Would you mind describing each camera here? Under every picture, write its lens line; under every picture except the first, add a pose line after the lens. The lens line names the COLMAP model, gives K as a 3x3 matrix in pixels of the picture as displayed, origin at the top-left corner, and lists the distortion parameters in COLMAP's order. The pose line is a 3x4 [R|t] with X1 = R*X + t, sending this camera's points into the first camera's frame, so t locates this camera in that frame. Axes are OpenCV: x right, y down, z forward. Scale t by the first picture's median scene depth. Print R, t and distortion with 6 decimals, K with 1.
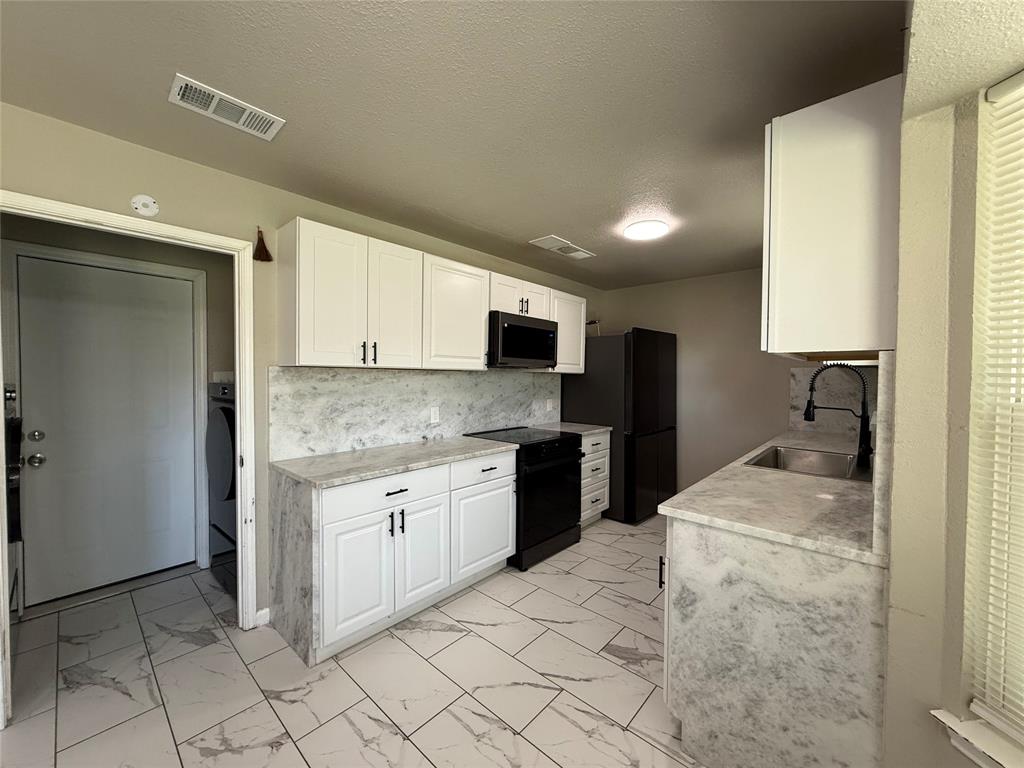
lens RADIAL K [[407.5, 0, 510.0], [0, 407.5, 382.9], [0, 0, 1]] dist [0.000587, -0.000391]
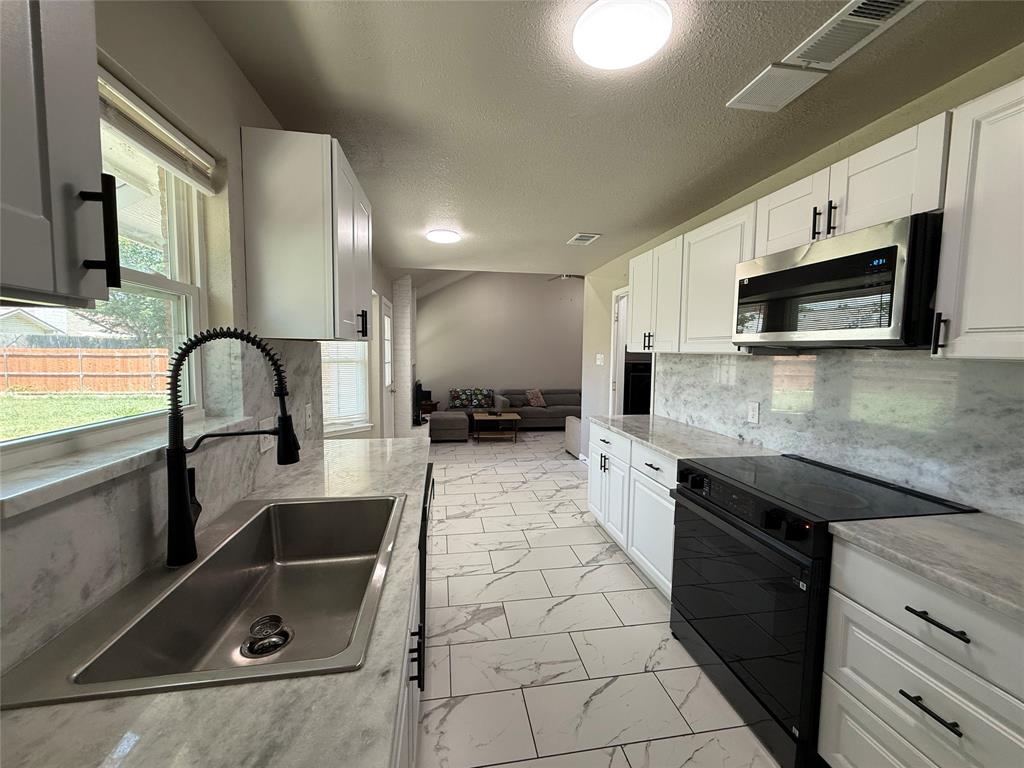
lens RADIAL K [[407.5, 0, 510.0], [0, 407.5, 382.9], [0, 0, 1]] dist [0.000587, -0.000391]
pose [[-0.618951, 0.044678, -0.784158, 0.957274], [-0.032968, 0.996023, 0.082771, -0.036333], [0.784737, 0.077083, -0.615017, 1.497482]]
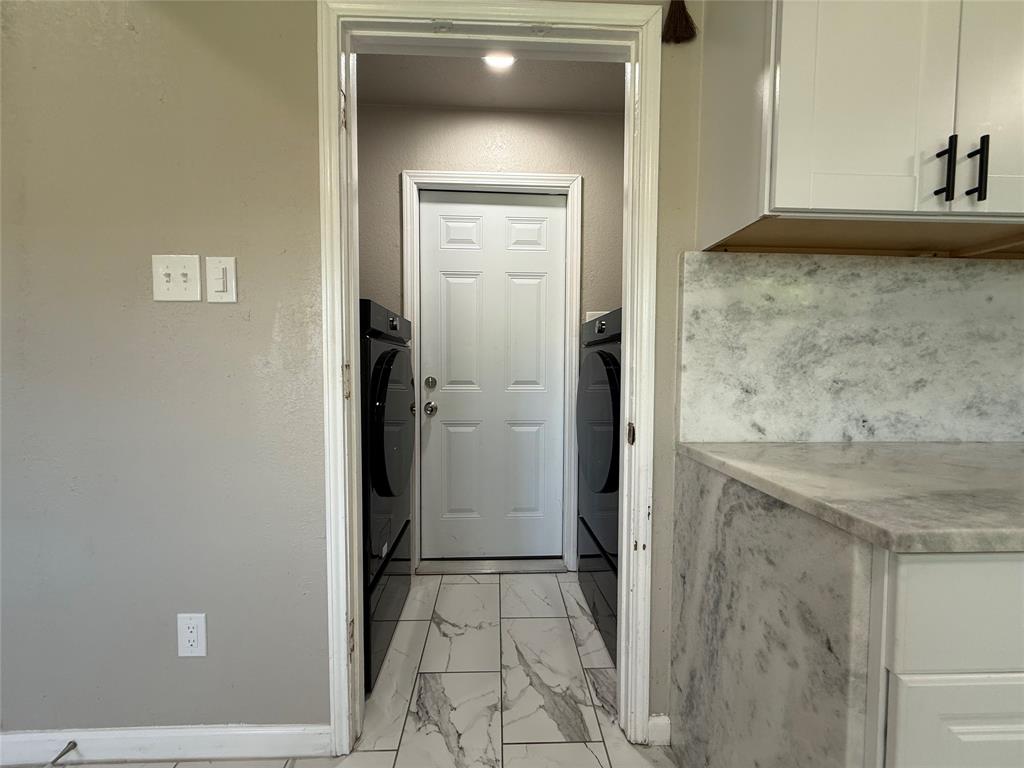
lens RADIAL K [[407.5, 0, 510.0], [0, 407.5, 382.9], [0, 0, 1]] dist [0.000587, -0.000391]
pose [[0.698513, 0.027560, -0.715066, -0.371414], [-0.016033, 0.999610, 0.022864, 0.110736], [0.715418, -0.004506, 0.698683, 0.487240]]
